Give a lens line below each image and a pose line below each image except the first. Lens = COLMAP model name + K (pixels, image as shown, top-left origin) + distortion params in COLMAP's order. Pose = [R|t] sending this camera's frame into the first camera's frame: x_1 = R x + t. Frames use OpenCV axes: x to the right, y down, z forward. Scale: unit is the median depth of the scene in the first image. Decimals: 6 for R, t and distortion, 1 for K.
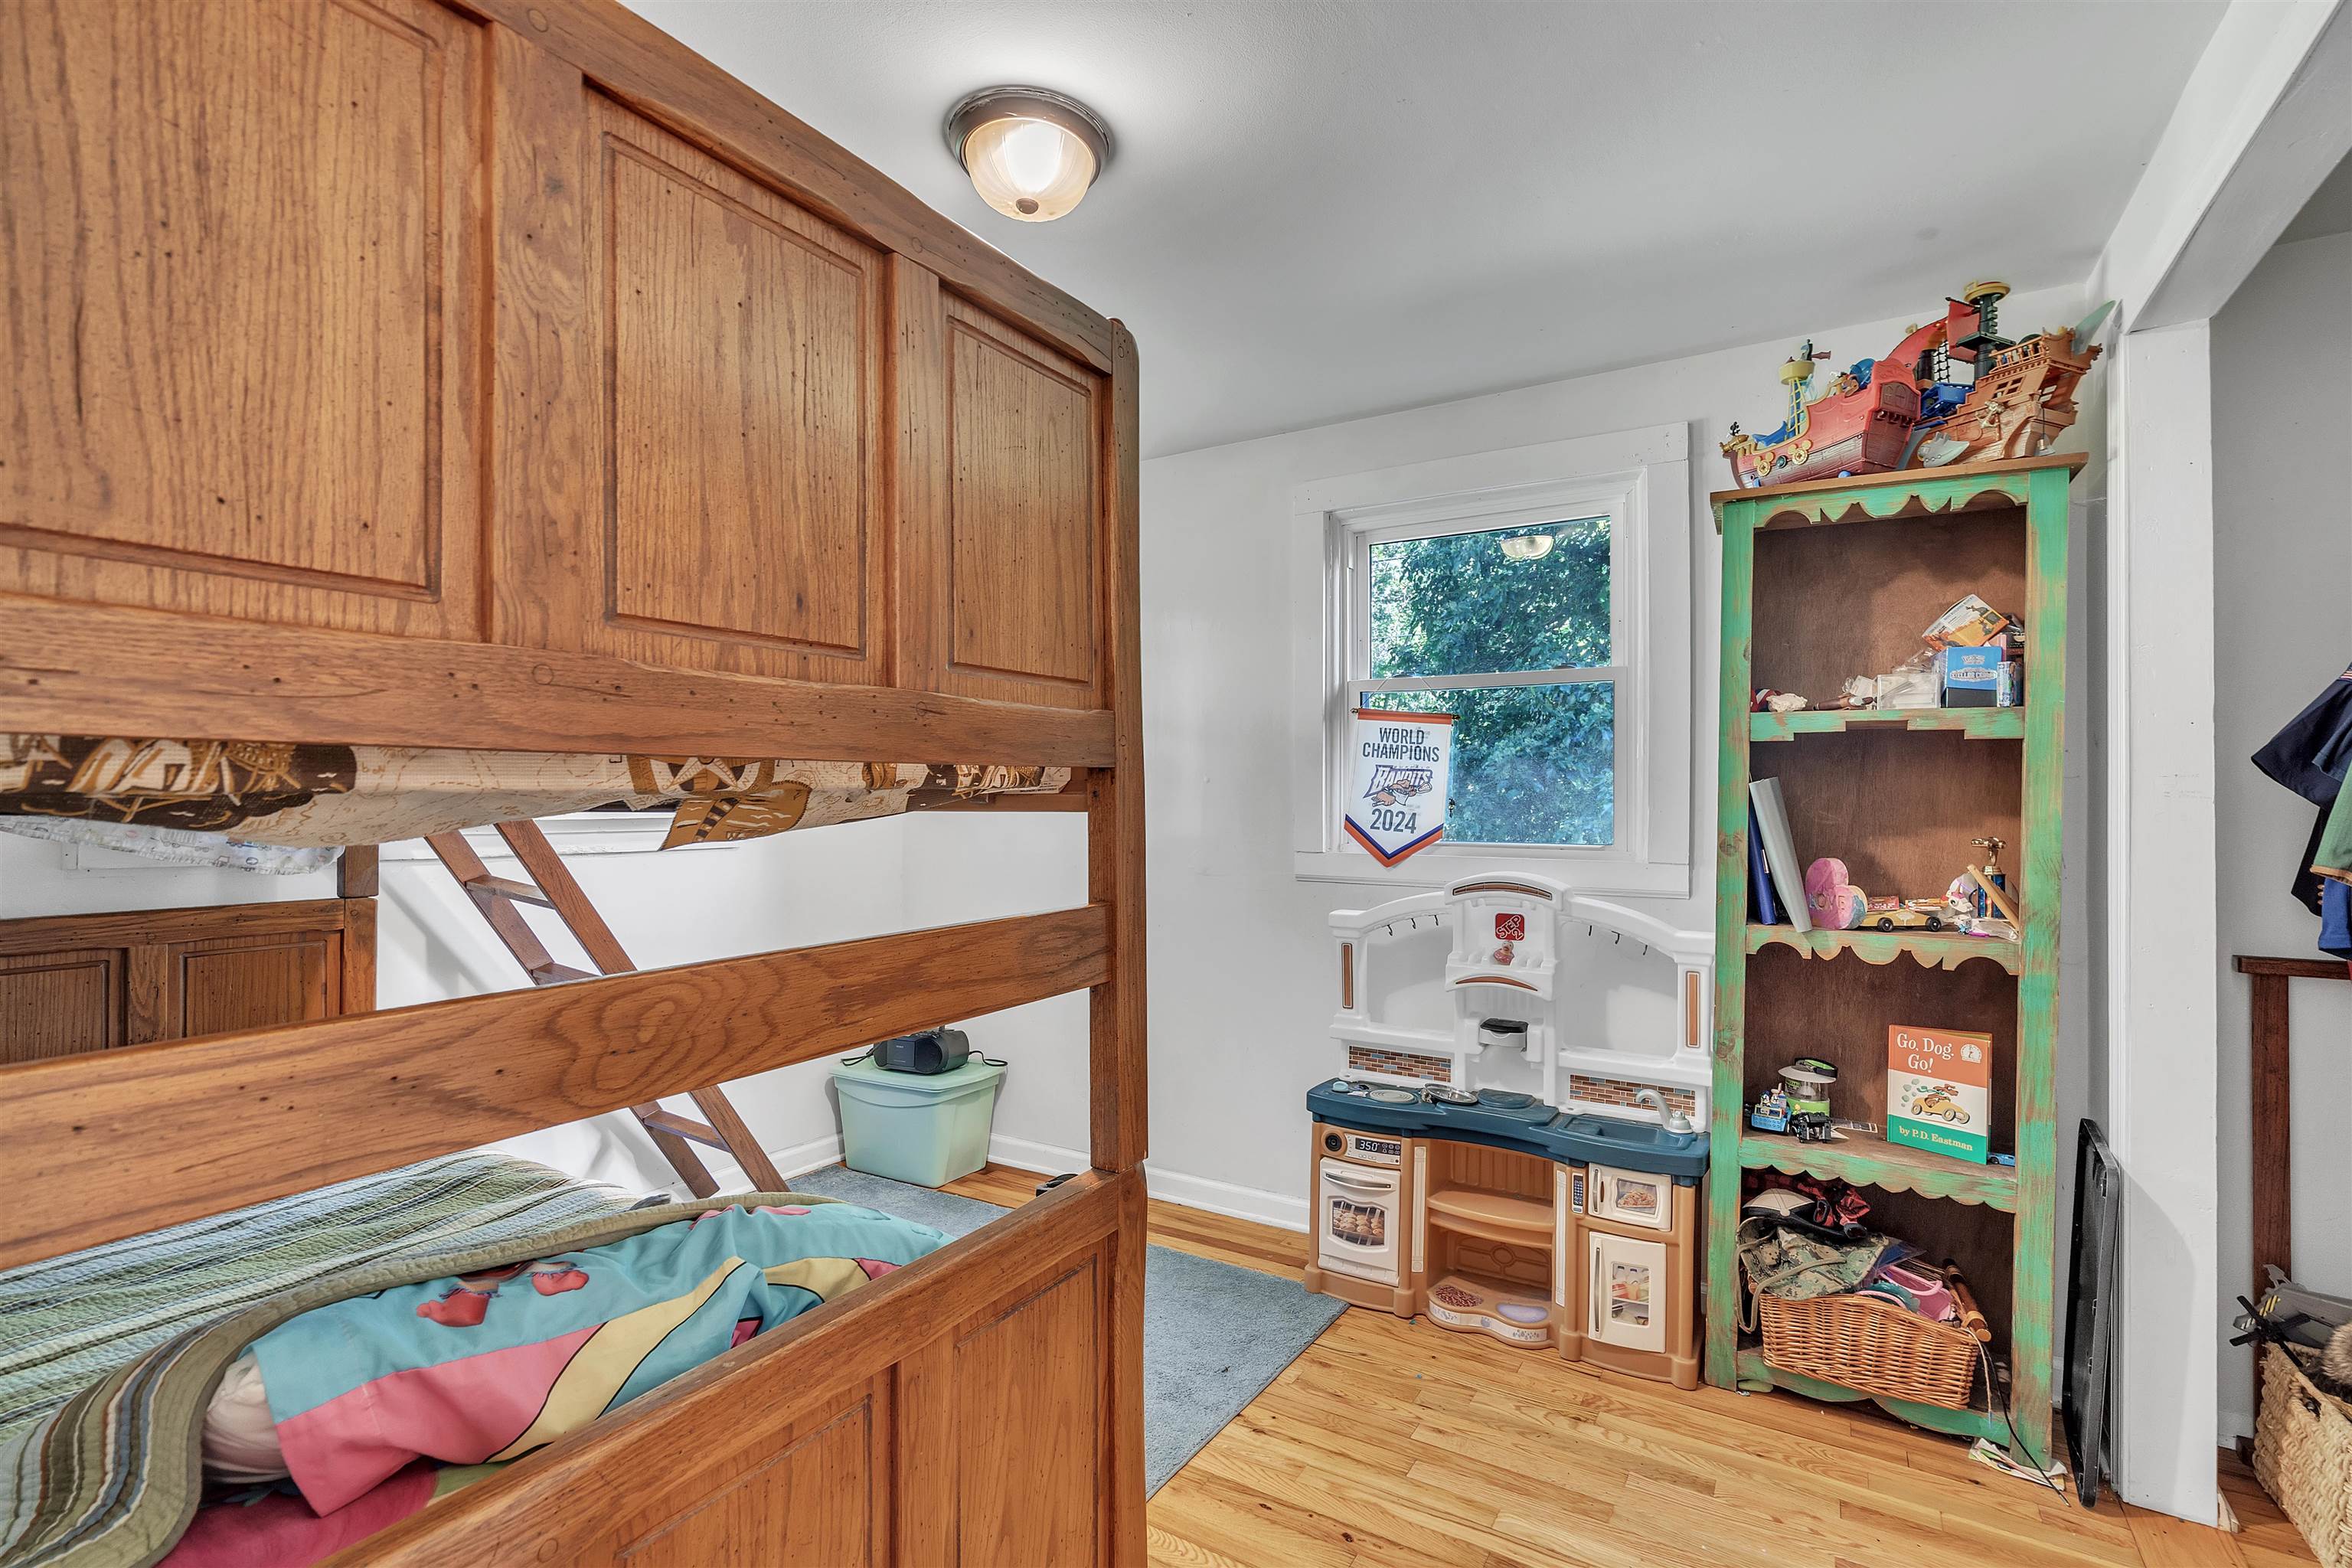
lens RADIAL K [[1079.5, 0, 1170.9], [0, 1079.5, 791.9], [0, 0, 1]] dist [-0.021025, -0.000390]
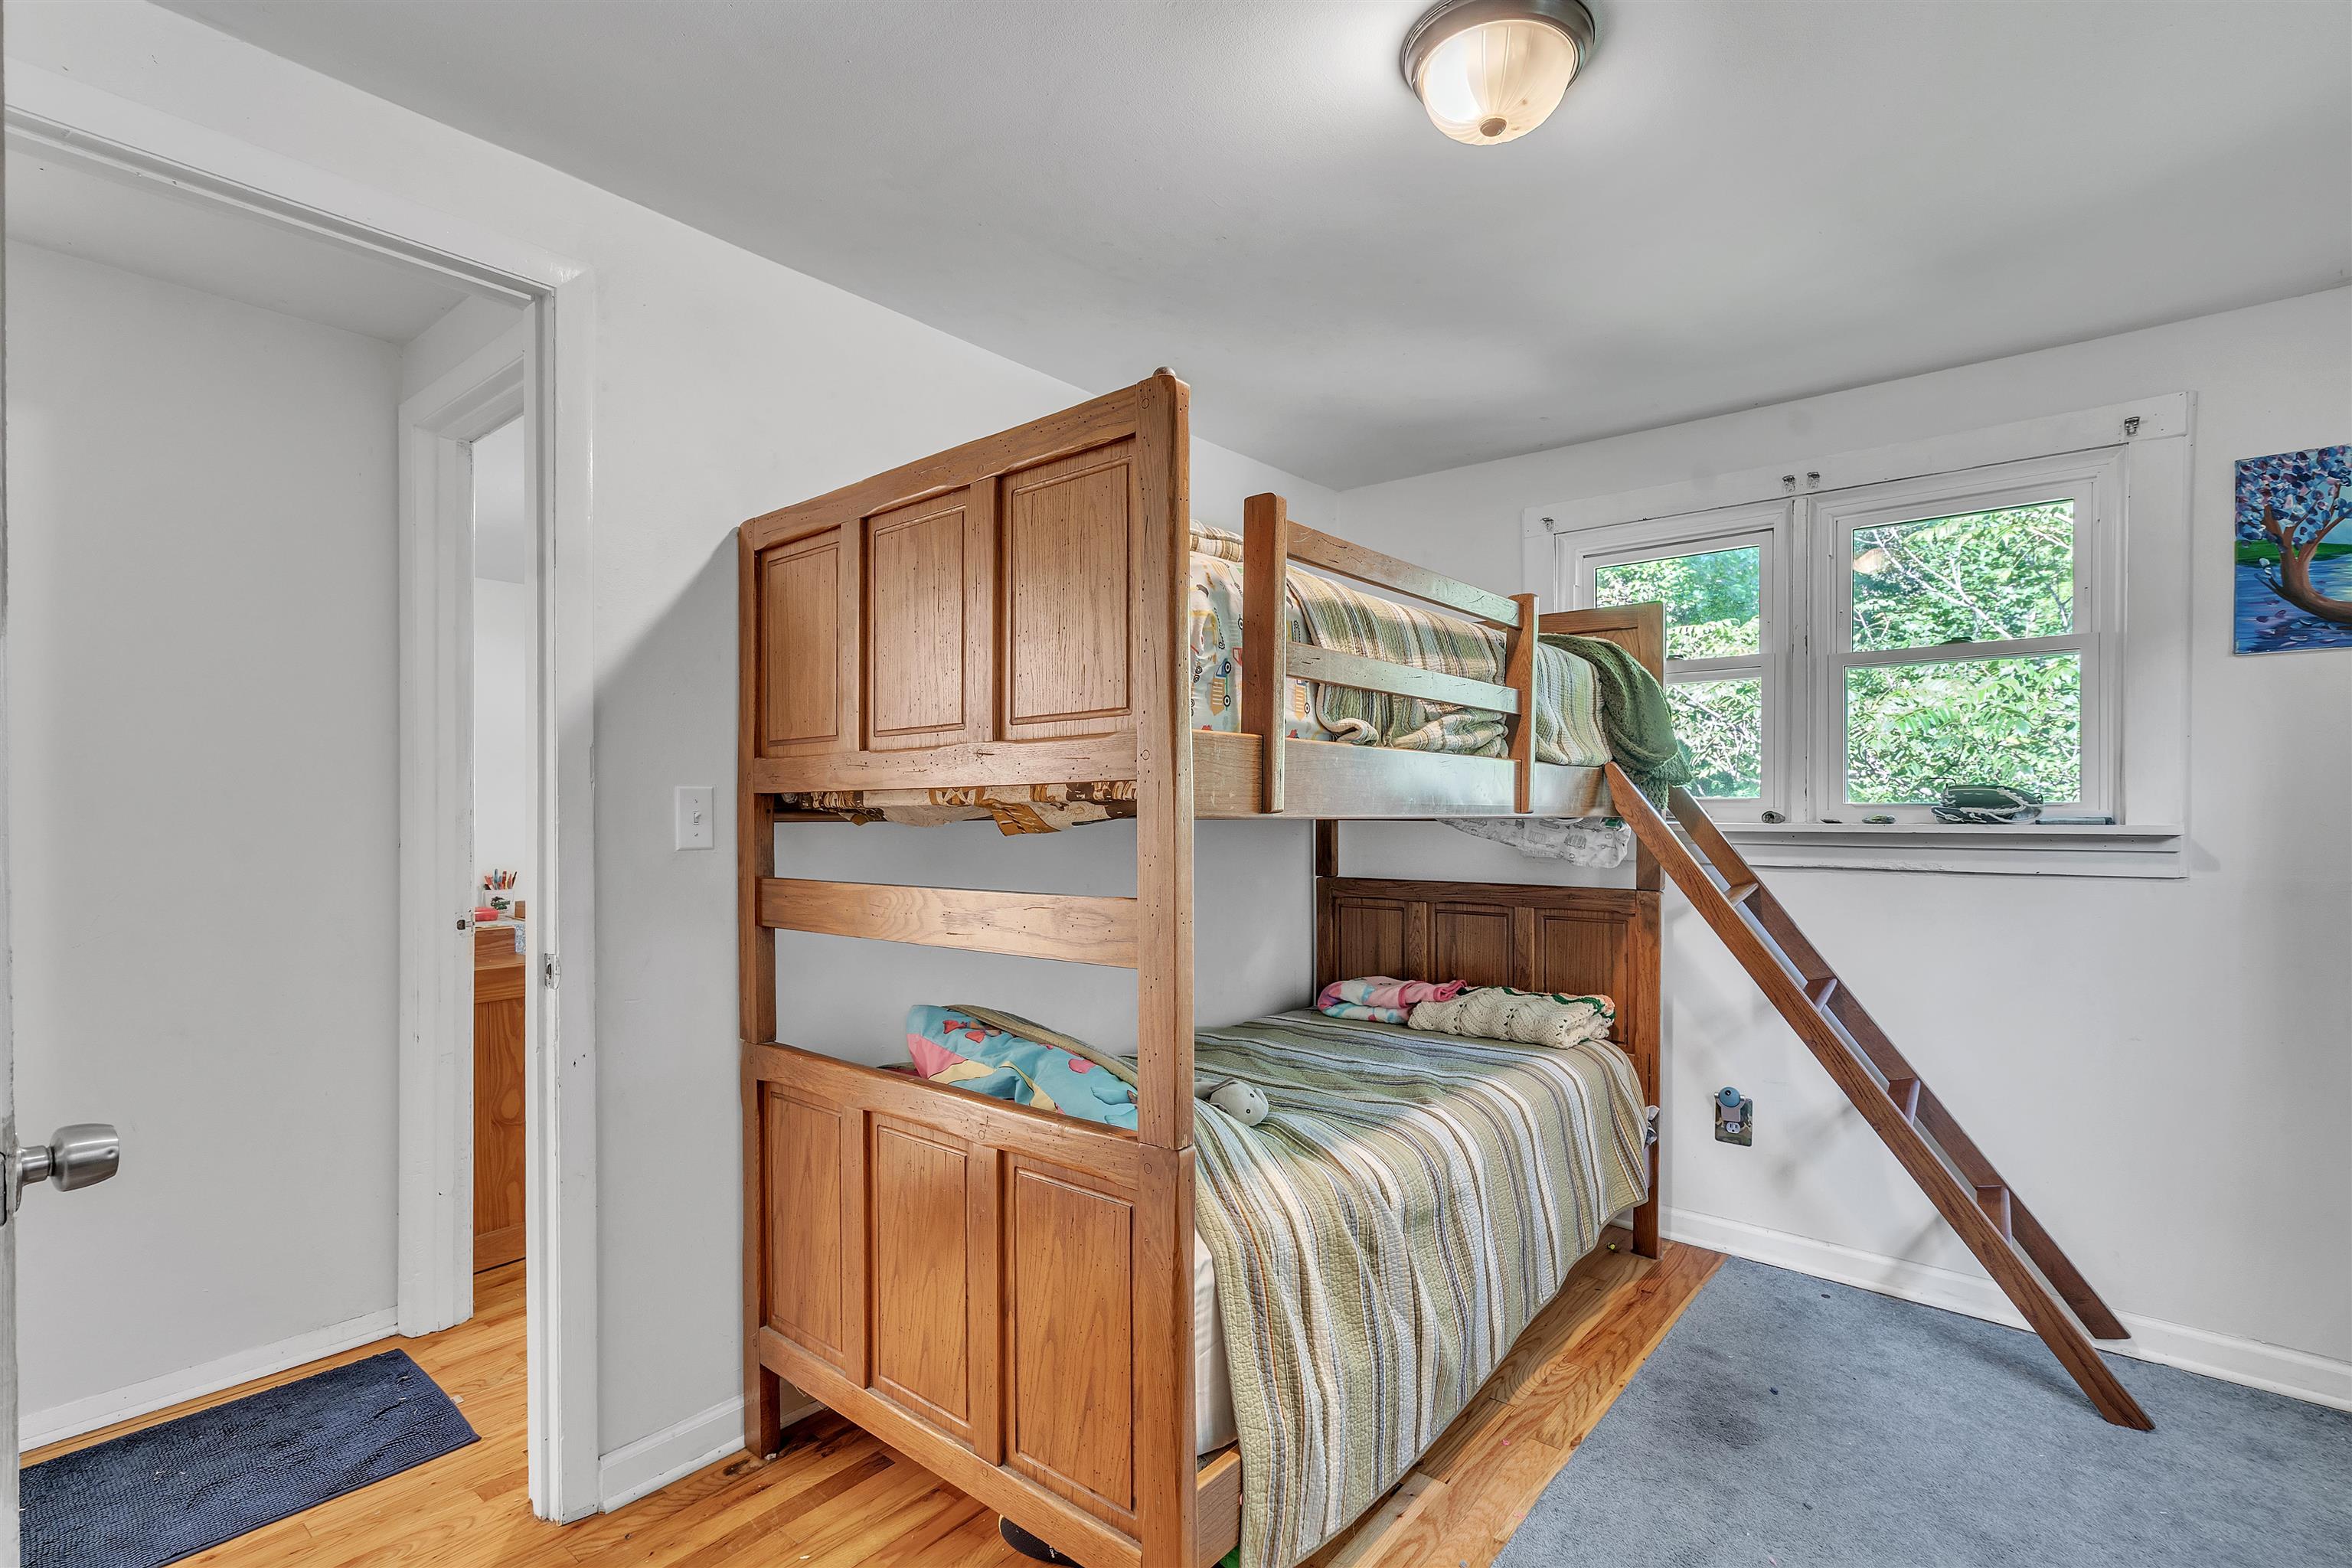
lens RADIAL K [[1079.5, 0, 1170.8], [0, 1079.5, 806.7], [0, 0, 1]] dist [-0.021025, -0.000390]
pose [[-0.166220, -0.006762, -0.986066, 0.876679], [0.005616, 0.999954, -0.007804, 0.012241], [0.986073, -0.006835, -0.166174, 1.018091]]
